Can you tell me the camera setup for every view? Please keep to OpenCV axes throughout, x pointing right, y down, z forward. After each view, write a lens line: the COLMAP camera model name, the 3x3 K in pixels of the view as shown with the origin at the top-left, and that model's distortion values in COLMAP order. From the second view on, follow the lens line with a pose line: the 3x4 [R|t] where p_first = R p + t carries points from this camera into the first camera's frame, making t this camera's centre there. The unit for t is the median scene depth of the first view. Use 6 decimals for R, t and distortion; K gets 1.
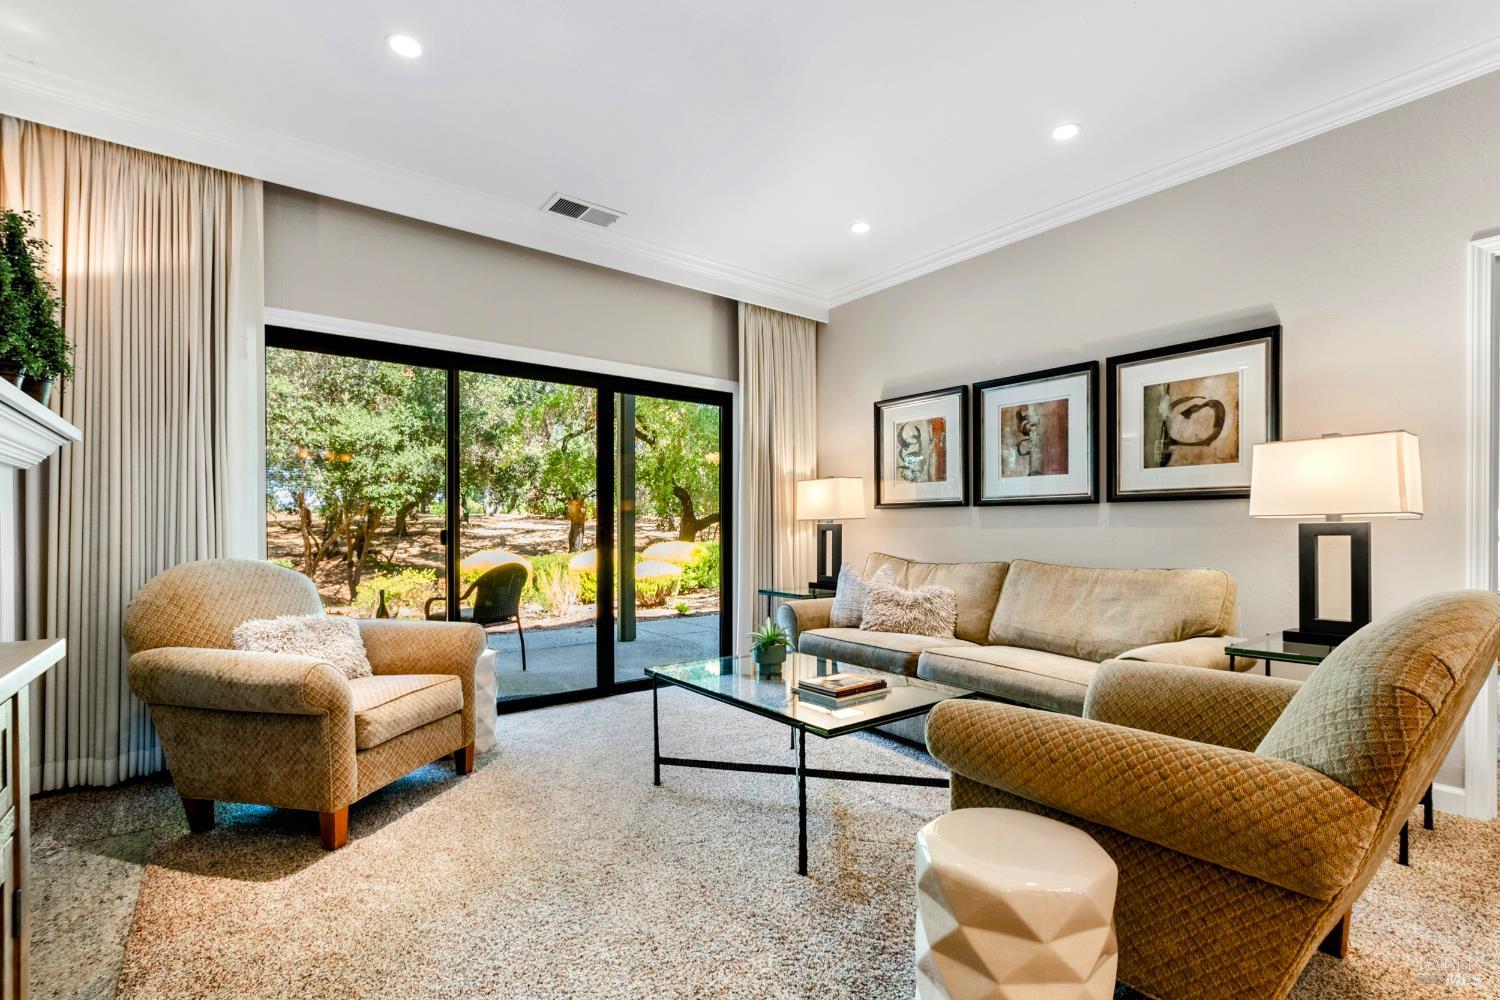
lens RADIAL K [[680.8, 0, 763.8], [0, 680.8, 537.2], [0, 0, 1]] dist [-0.018332, 0.000193]
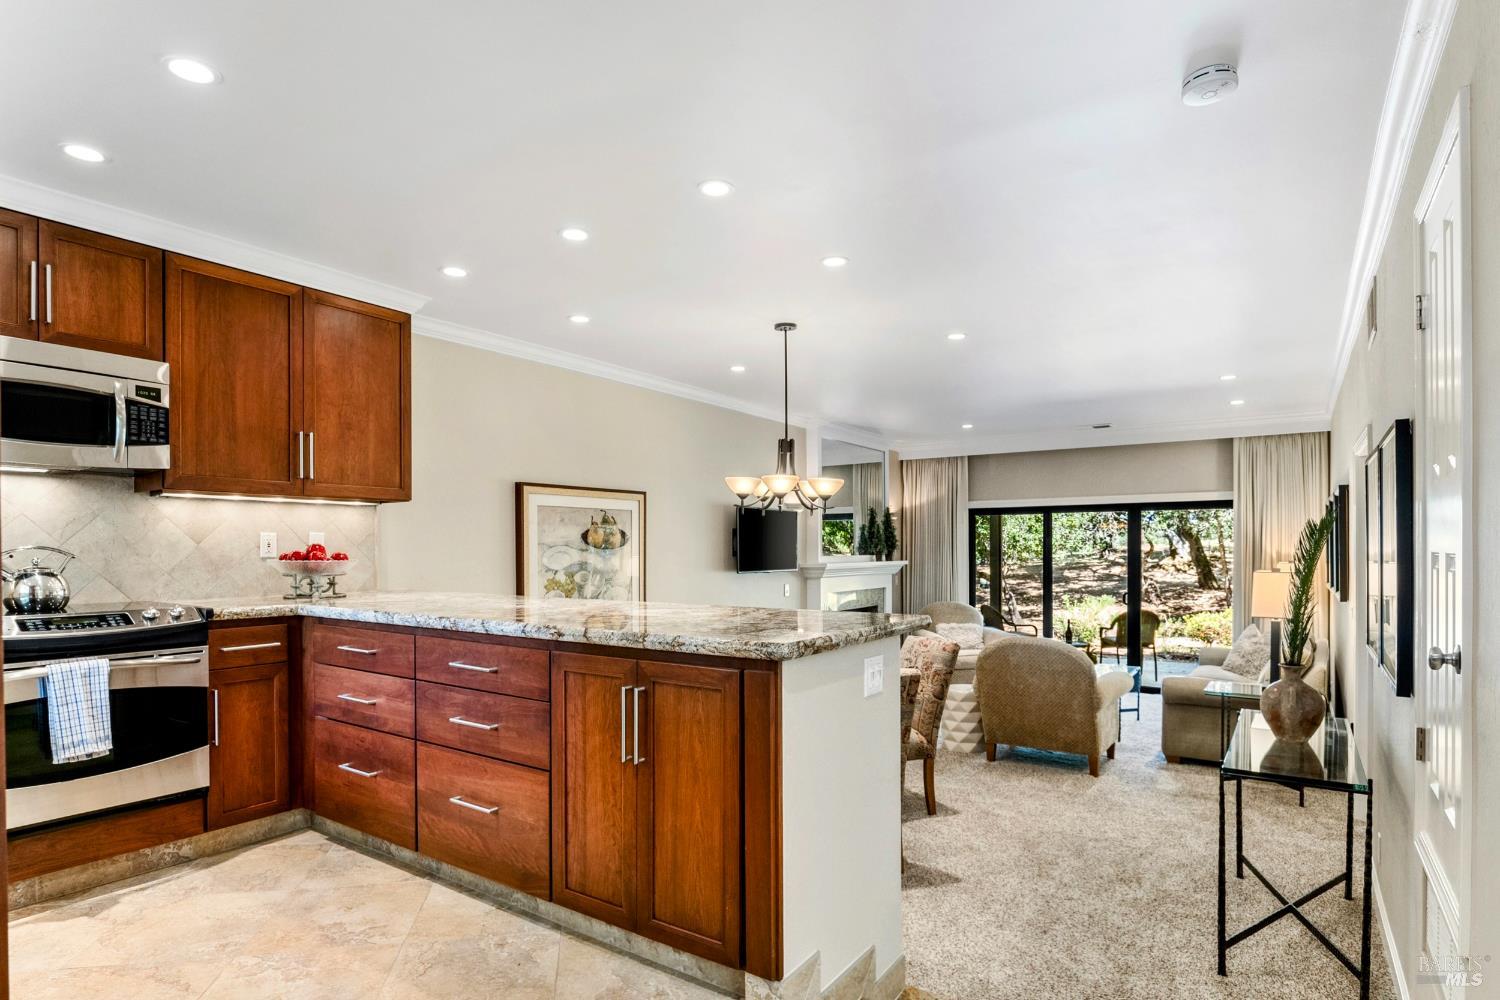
lens RADIAL K [[801.3, 0, 746.0], [0, 801.3, 549.6], [0, 0, 1]] dist [-0.014008, -0.000261]
pose [[0.296942, -0.001030, -0.954895, 1.516863], [-0.008066, 0.999961, -0.003587, -0.117803], [0.954862, 0.008767, 0.296922, -0.567536]]
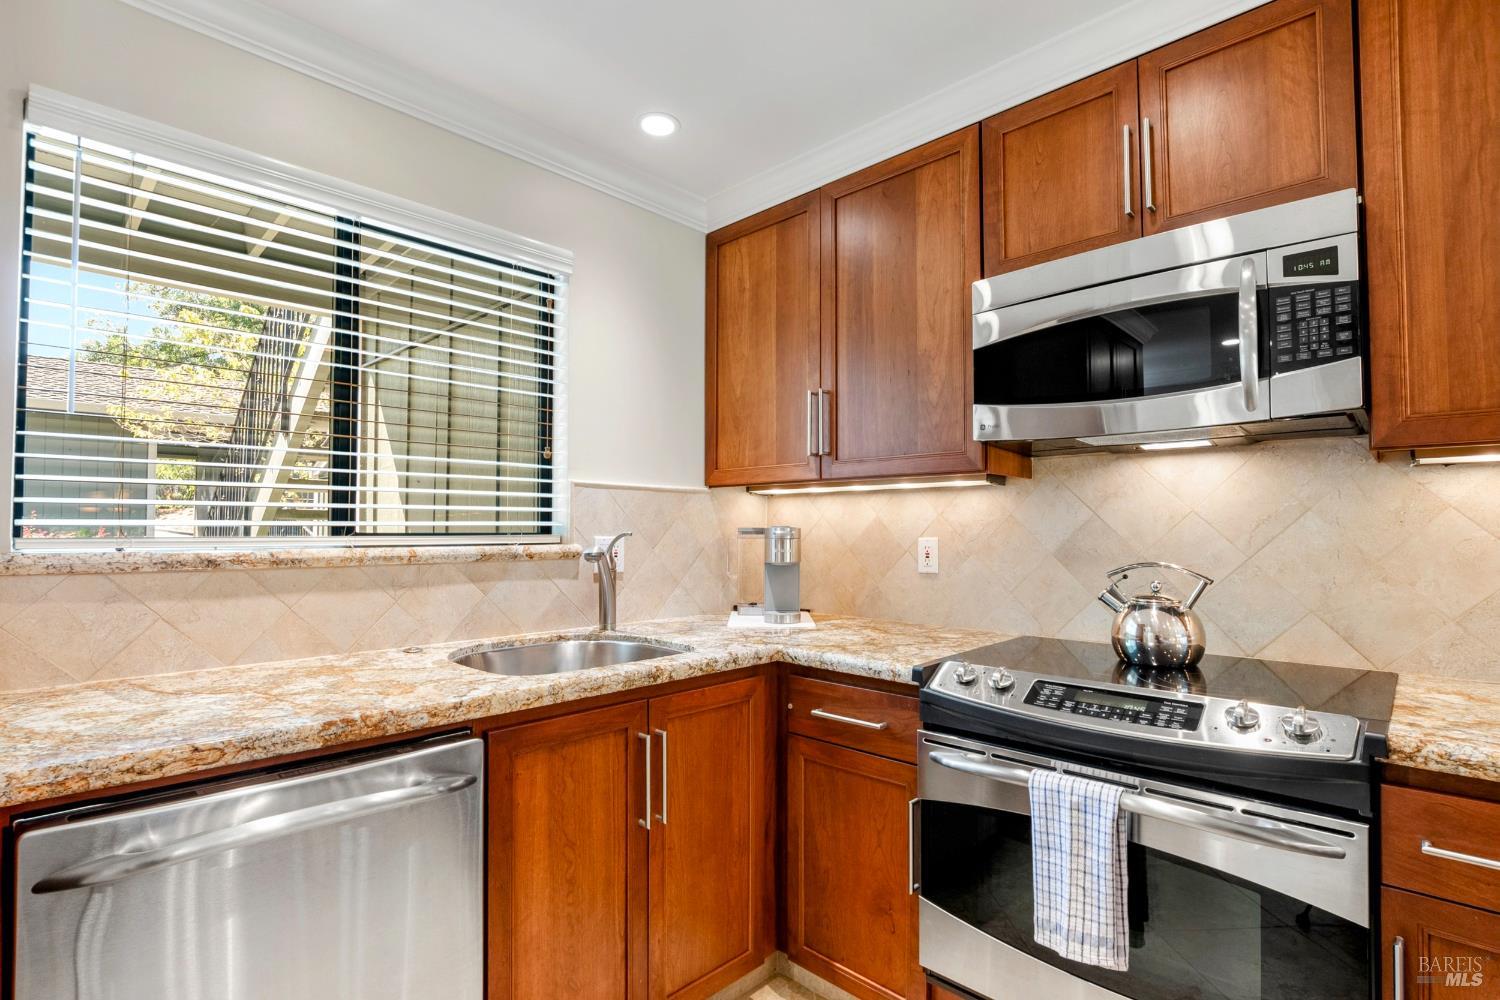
lens RADIAL K [[716.8, 0, 750.2], [0, 716.8, 510.6], [0, 0, 1]] dist [-0.019996, 0.000790]
pose [[-0.991441, -0.008985, -0.130243, 0.918906], [-0.006716, 0.999818, -0.017847, -0.139624], [0.130380, -0.016820, -0.991321, -0.590983]]
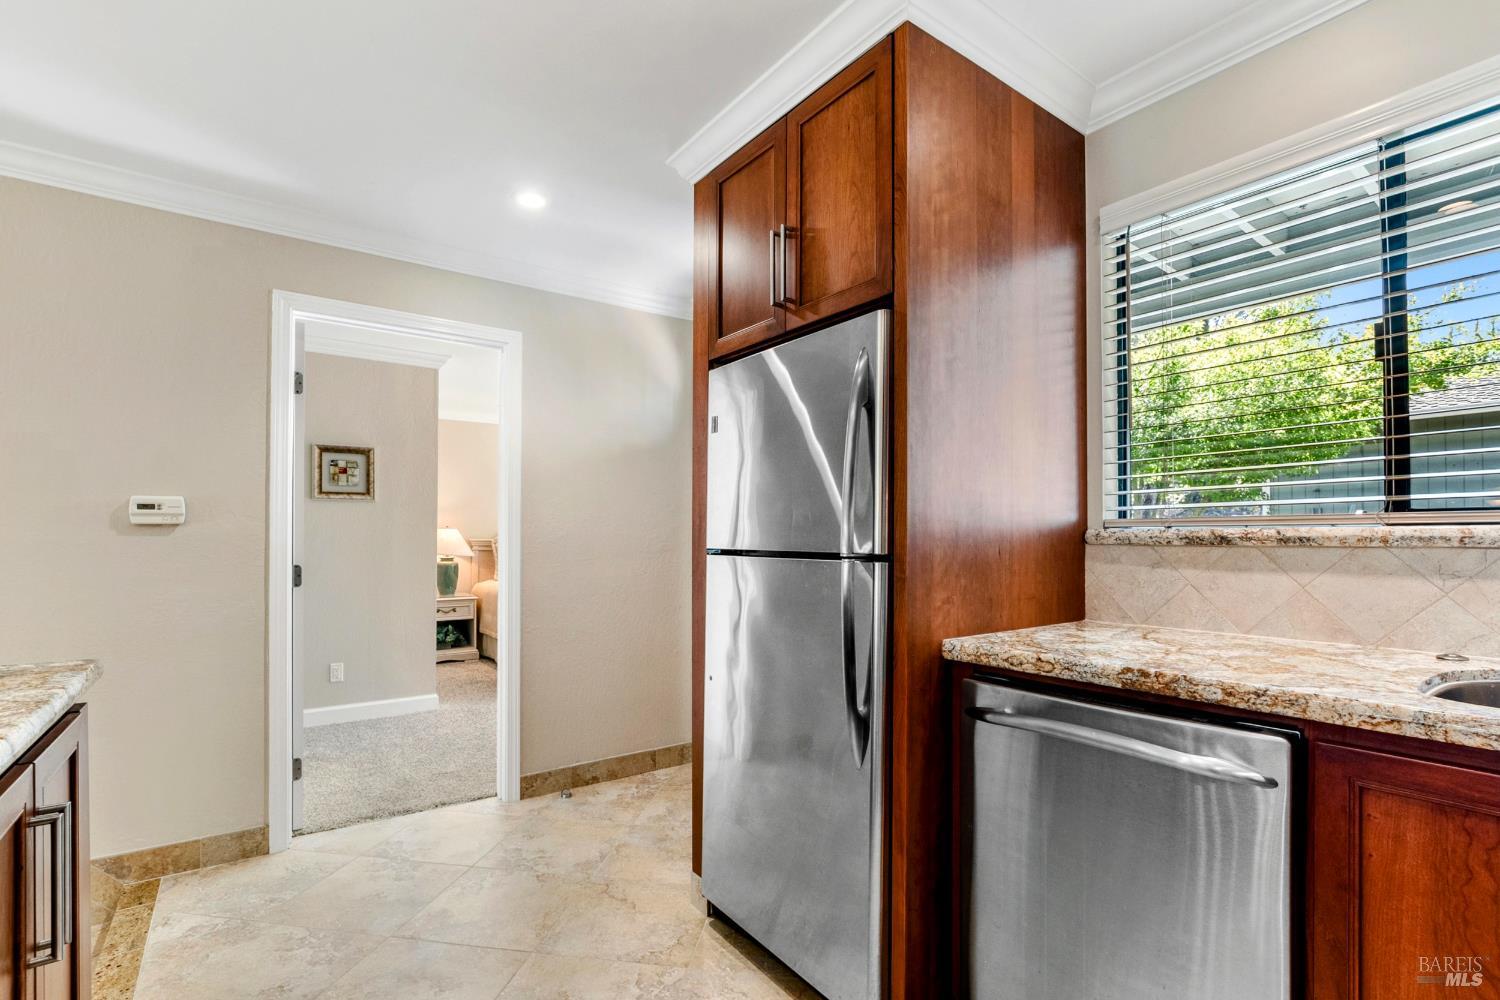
lens RADIAL K [[690.4, 0, 747.3], [0, 690.4, 529.5], [0, 0, 1]] dist [-0.019761, 0.001314]
pose [[0.039384, 0.008813, 0.999185, 0.723779], [0.010389, 0.999903, -0.009229, -0.120756], [-0.999170, 0.010744, 0.039288, -0.738874]]
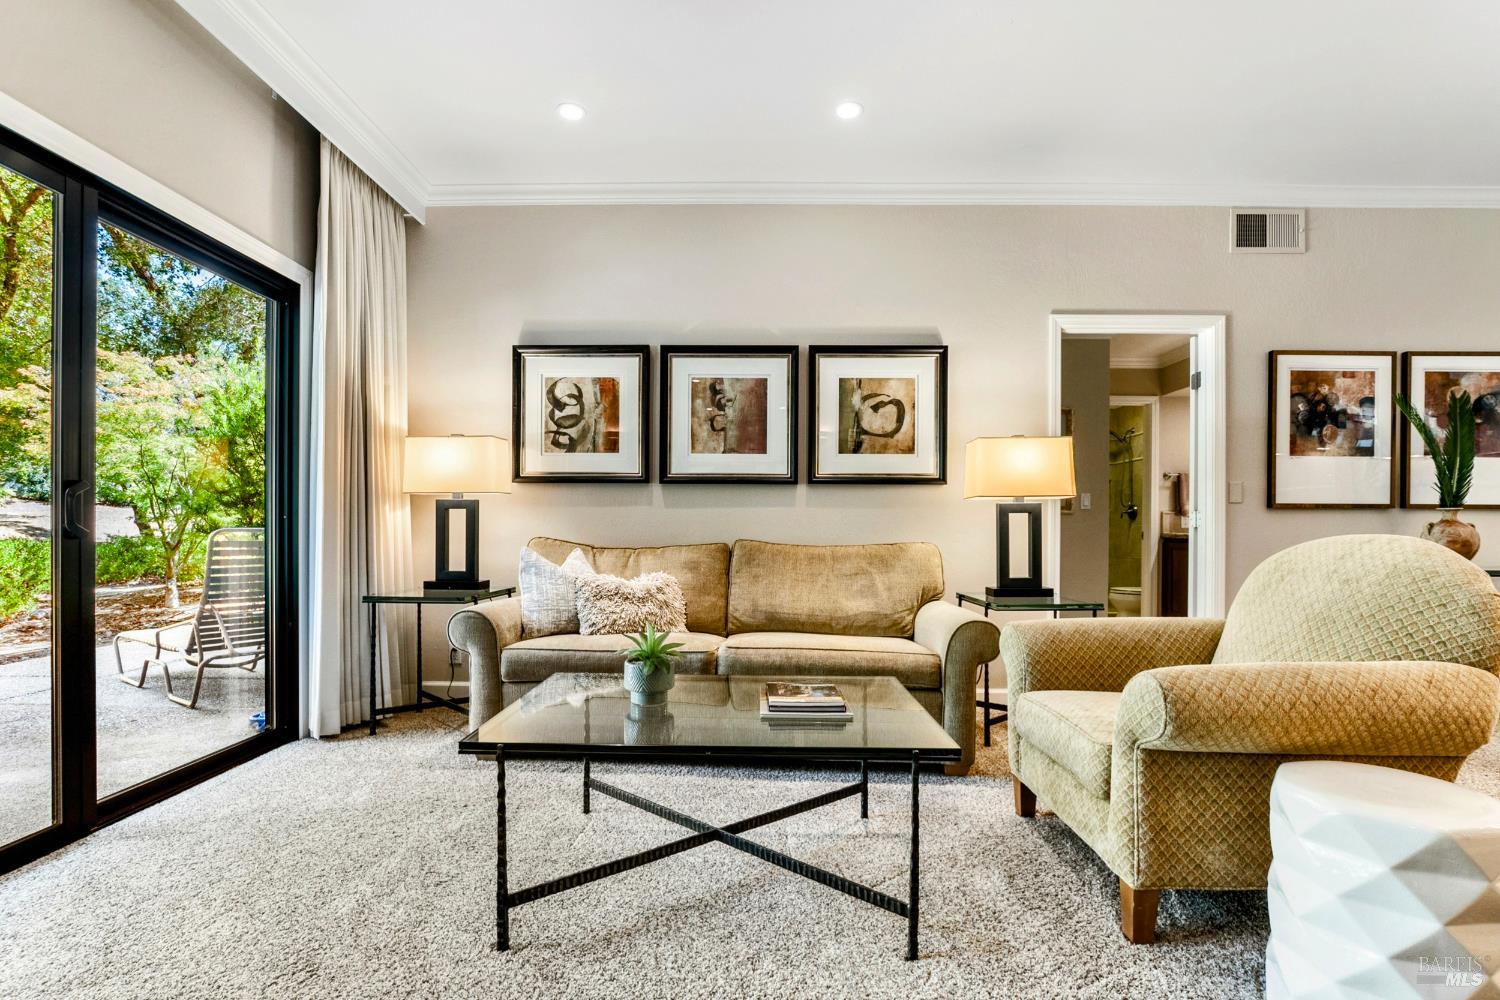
lens RADIAL K [[690.4, 0, 747.3], [0, 690.4, 529.5], [0, 0, 1]] dist [-0.019761, 0.001314]
pose [[0.632765, 0.000807, 0.774344, -0.335246], [0.004080, 0.999982, -0.004376, 0.020915], [-0.774333, 0.005928, 0.632750, 0.357730]]
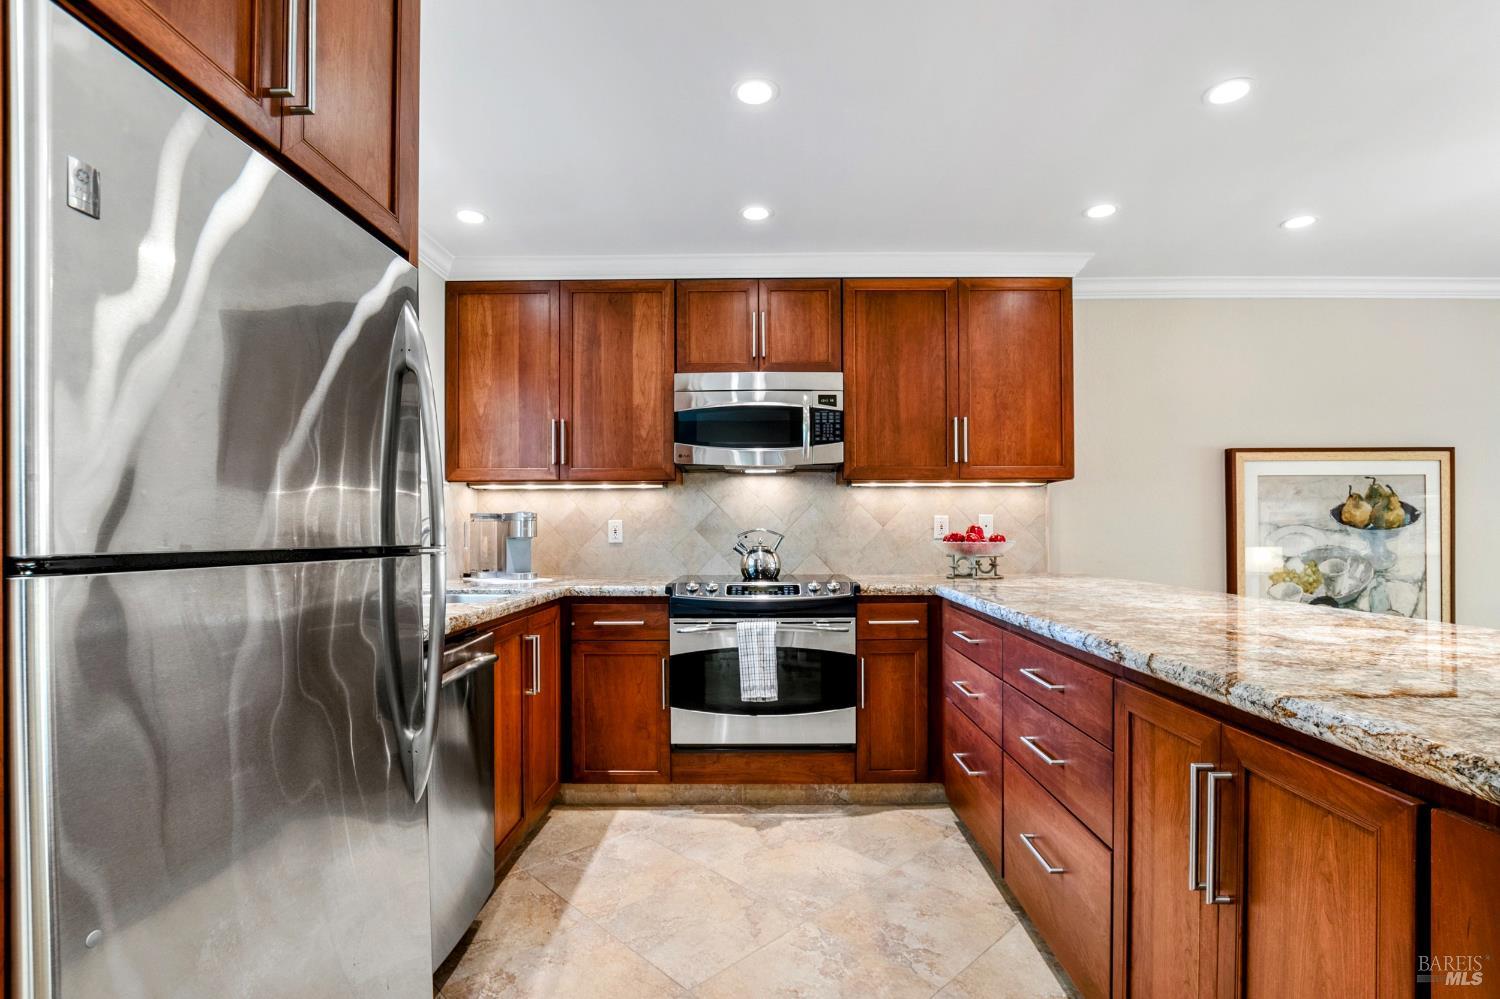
lens RADIAL K [[708.3, 0, 759.3], [0, 708.3, 529.3], [0, 0, 1]] dist [-0.023648, 0.000787]
pose [[-0.625727, -0.002471, -0.780038, 1.294239], [-0.005256, 0.999986, 0.001049, -0.118891], [0.780024, 0.004756, -0.625731, -0.441898]]
